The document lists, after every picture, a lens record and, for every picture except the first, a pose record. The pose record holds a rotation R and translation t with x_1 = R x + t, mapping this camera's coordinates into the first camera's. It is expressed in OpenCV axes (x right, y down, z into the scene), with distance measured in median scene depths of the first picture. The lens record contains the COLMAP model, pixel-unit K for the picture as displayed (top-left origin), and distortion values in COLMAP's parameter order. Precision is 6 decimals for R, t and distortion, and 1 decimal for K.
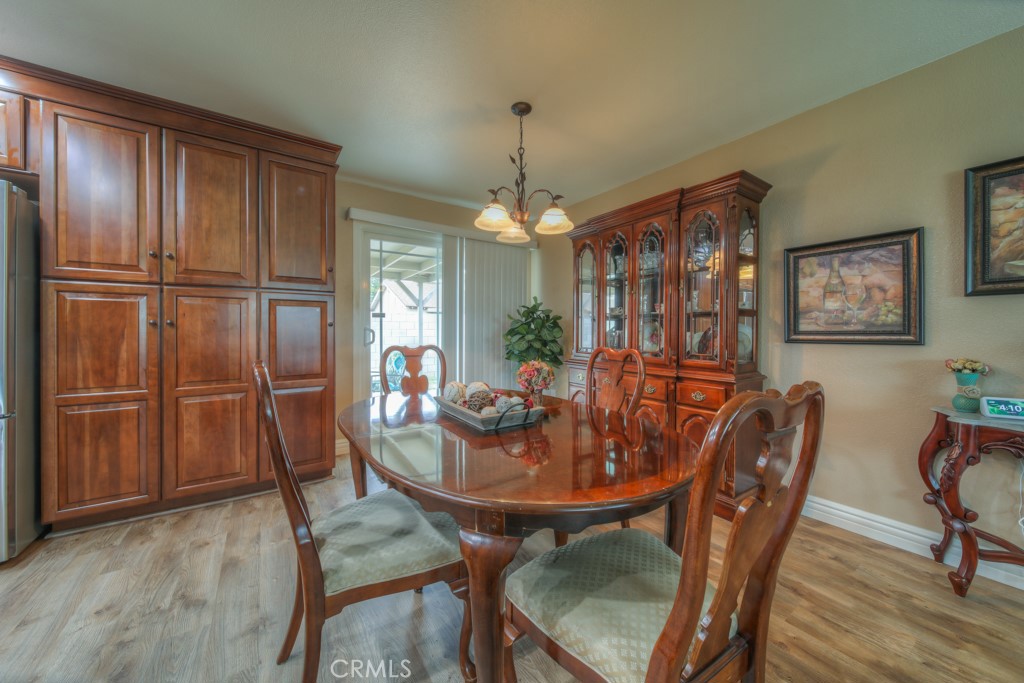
lens RADIAL K [[362.9, 0, 517.1], [0, 362.9, 332.4], [0, 0, 1]] dist [-0.001355, -0.000770]
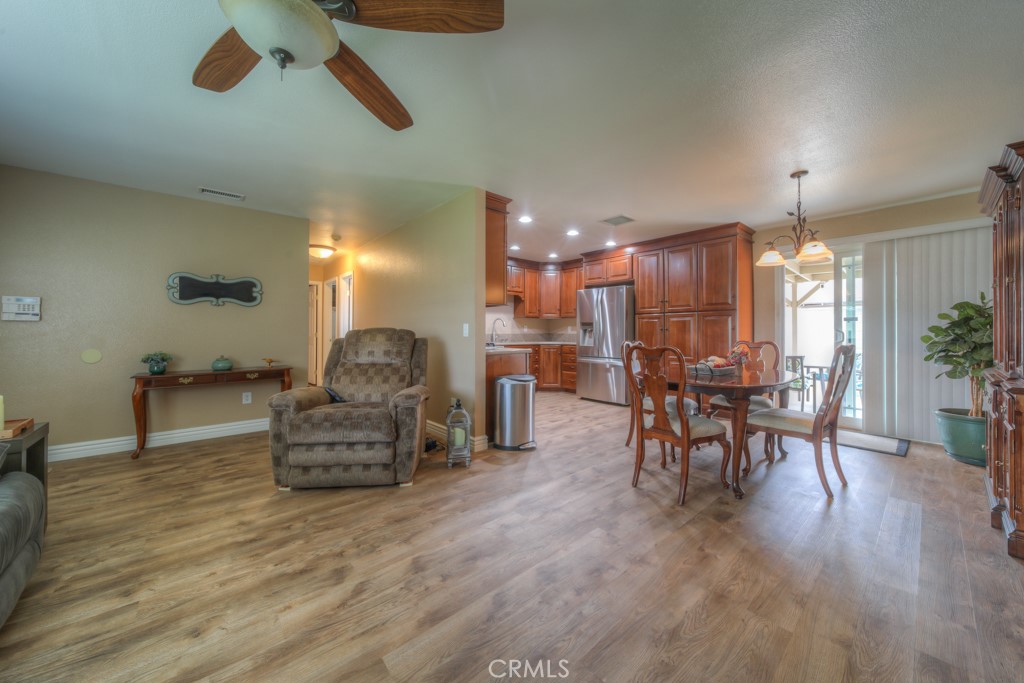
lens RADIAL K [[362.9, 0, 513.2], [0, 362.9, 331.2], [0, 0, 1]] dist [-0.001355, -0.000770]
pose [[0.103621, -0.006470, -0.994596, 1.296584], [-0.005476, 0.999960, -0.007075, 0.010059], [0.994602, 0.006179, 0.103582, -0.250626]]
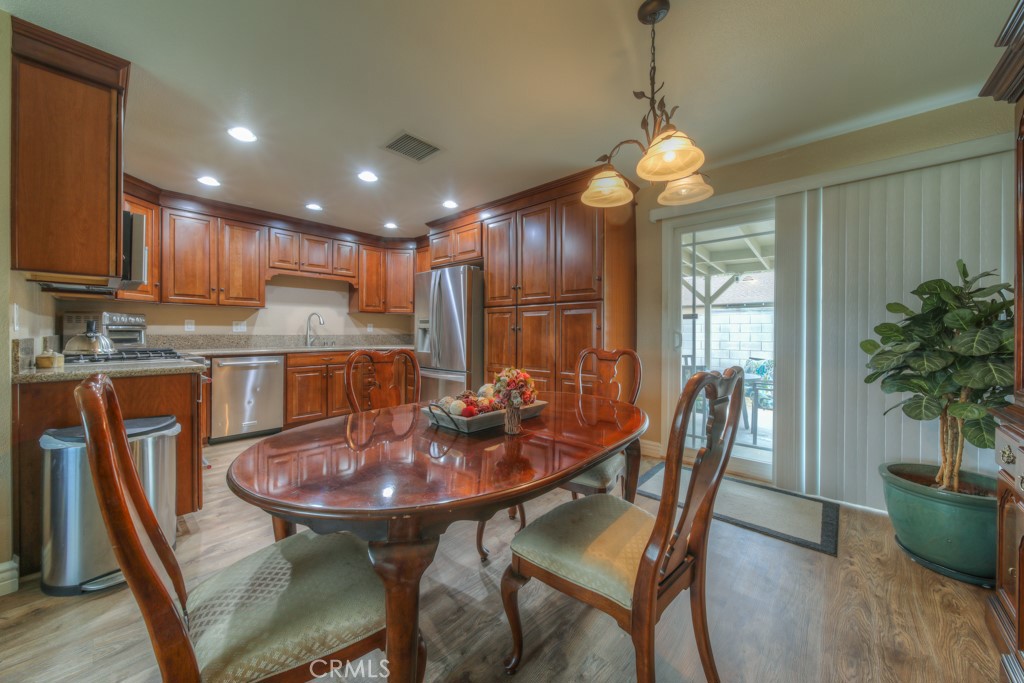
lens RADIAL K [[362.9, 0, 517.0], [0, 362.9, 333.9], [0, 0, 1]] dist [-0.001355, -0.000770]
pose [[0.237253, 0.000473, -0.971448, 0.615947], [-0.007336, 0.999972, -0.001304, -0.000244], [0.971420, 0.007436, 0.237250, 0.592118]]
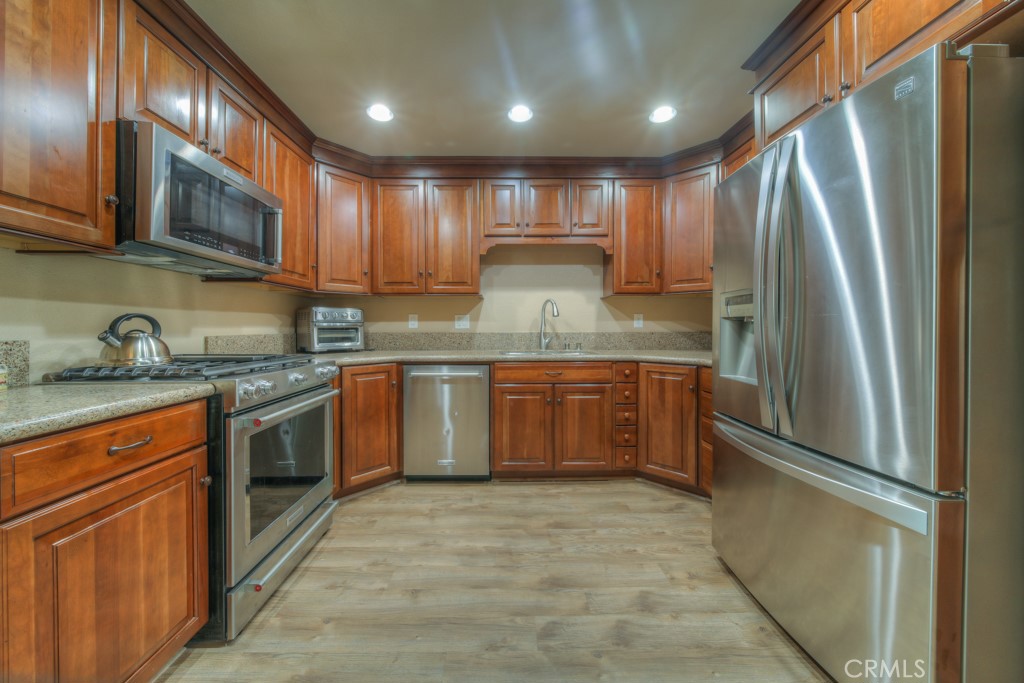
lens RADIAL K [[362.9, 0, 505.3], [0, 362.9, 328.9], [0, 0, 1]] dist [-0.001355, -0.000770]
pose [[-0.565366, -0.000574, -0.824840, -0.482944], [-0.003893, 0.999990, 0.001972, -0.005856], [0.824831, 0.004326, -0.565362, 0.595811]]
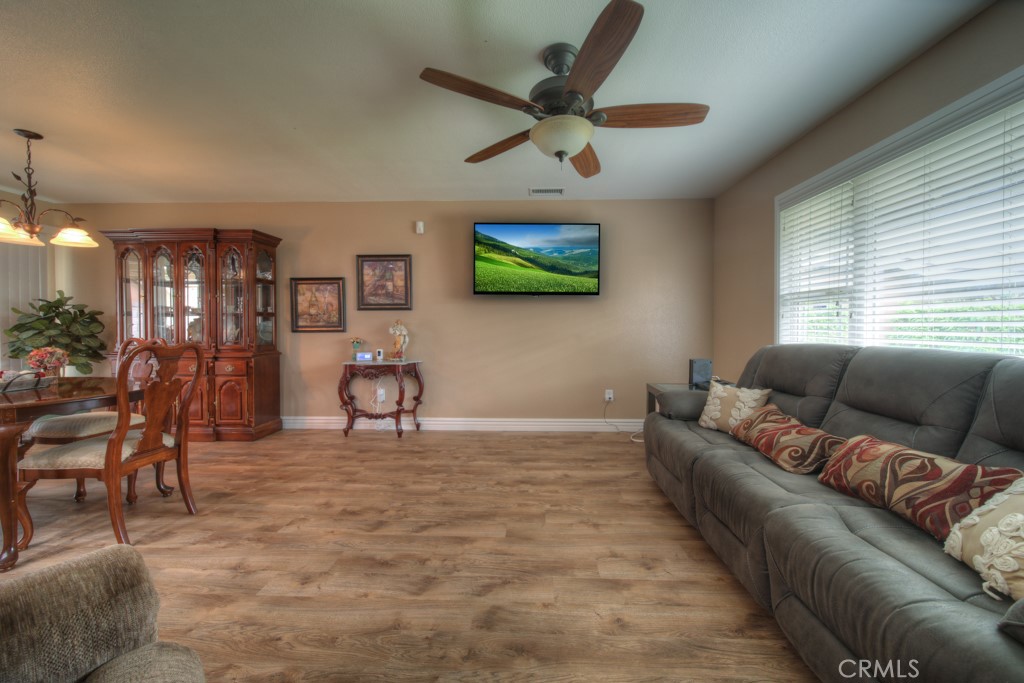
lens RADIAL K [[362.9, 0, 526.1], [0, 362.9, 332.6], [0, 0, 1]] dist [-0.001355, -0.000770]
pose [[0.593703, -0.017463, 0.804495, 0.017824], [0.005352, 0.999828, 0.017754, 0.004878], [-0.804667, -0.006235, 0.593694, -0.966419]]
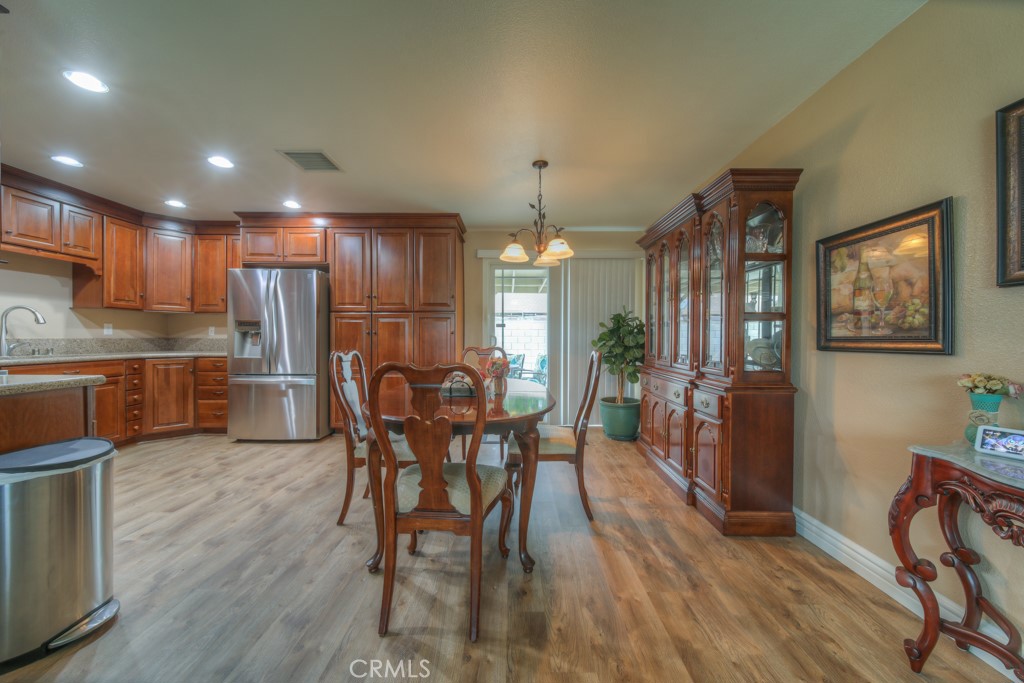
lens RADIAL K [[362.9, 0, 515.4], [0, 362.9, 339.3], [0, 0, 1]] dist [-0.001355, -0.000770]
pose [[0.820212, 0.003018, -0.572051, 0.679918], [-0.003597, 0.999994, 0.000118, 0.004711], [0.572048, 0.001960, 0.820218, -0.107230]]
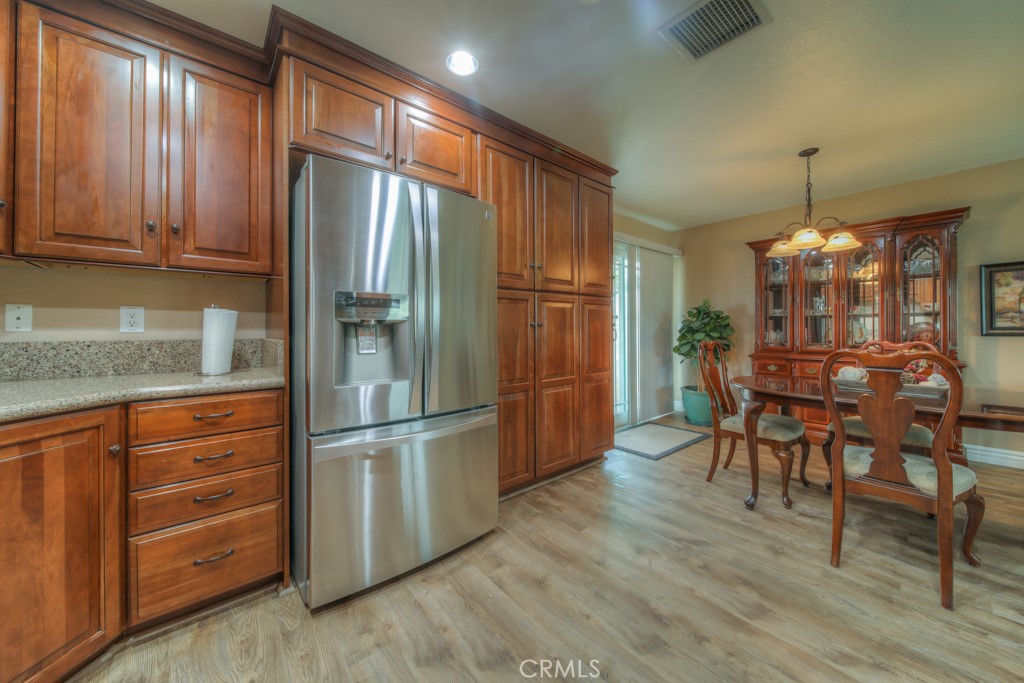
lens RADIAL K [[362.9, 0, 521.8], [0, 362.9, 329.3], [0, 0, 1]] dist [-0.001355, -0.000770]
pose [[0.995307, -0.008687, 0.096380, -1.107508], [0.009272, 0.999941, -0.005622, -0.004251], [-0.096326, 0.006489, 0.995329, -0.152724]]
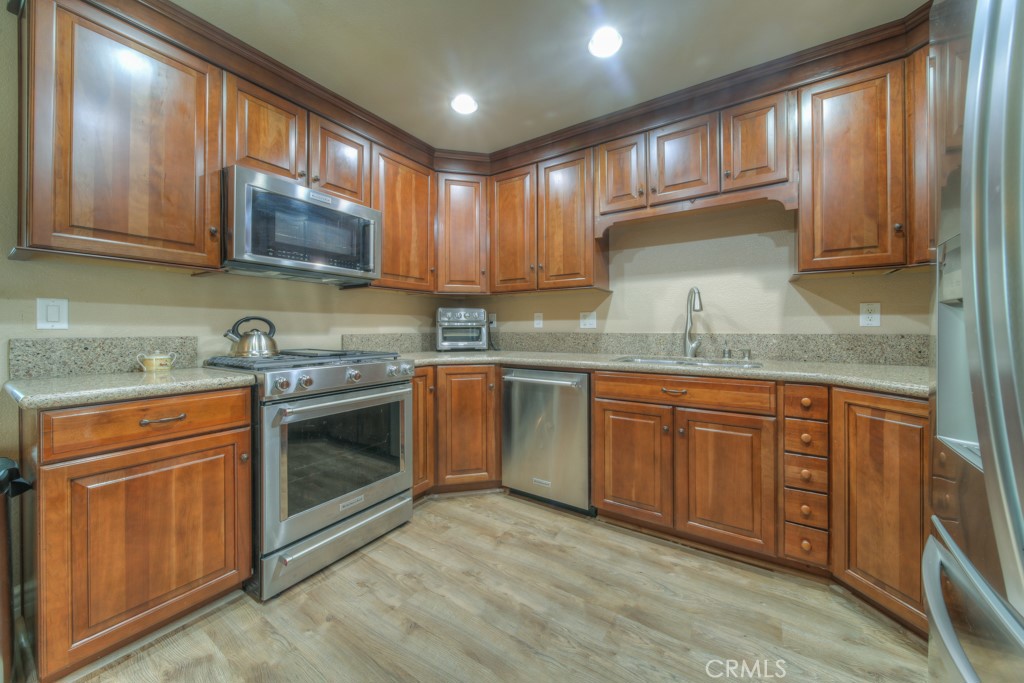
lens RADIAL K [[362.9, 0, 518.4], [0, 362.9, 328.5], [0, 0, 1]] dist [-0.001355, -0.000770]
pose [[-0.927173, -0.001312, -0.374630, -0.900550], [-0.002278, 0.999995, 0.002136, -0.005083], [0.374626, 0.002834, -0.927172, 0.697115]]
